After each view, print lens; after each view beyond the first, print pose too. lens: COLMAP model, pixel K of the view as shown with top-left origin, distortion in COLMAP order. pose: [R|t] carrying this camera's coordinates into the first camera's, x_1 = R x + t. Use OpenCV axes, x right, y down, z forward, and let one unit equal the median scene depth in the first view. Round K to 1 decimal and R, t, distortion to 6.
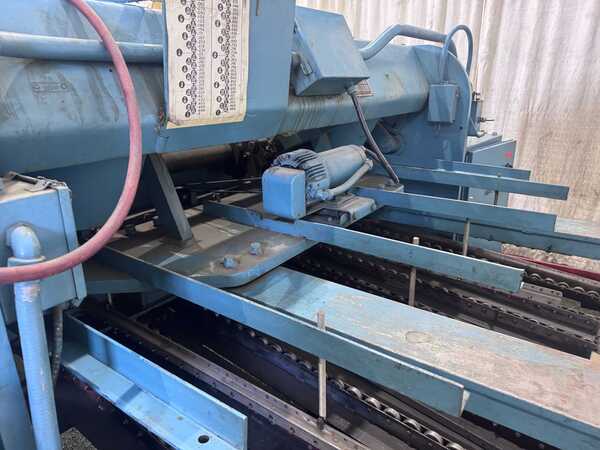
lens RADIAL K [[414.0, 0, 300.9], [0, 414.0, 257.8], [0, 0, 1]] dist [0.057285, -0.087432]
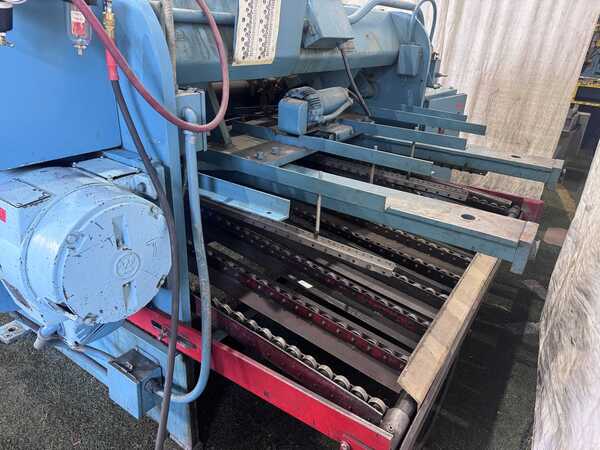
lens RADIAL K [[414.0, 0, 300.9], [0, 414.0, 257.8], [0, 0, 1]] dist [0.057285, -0.087432]
pose [[0.997512, 0.037684, 0.059579, -0.080361], [-0.043938, 0.993243, 0.107413, 0.183019], [-0.055129, -0.109764, 0.992428, -0.530506]]
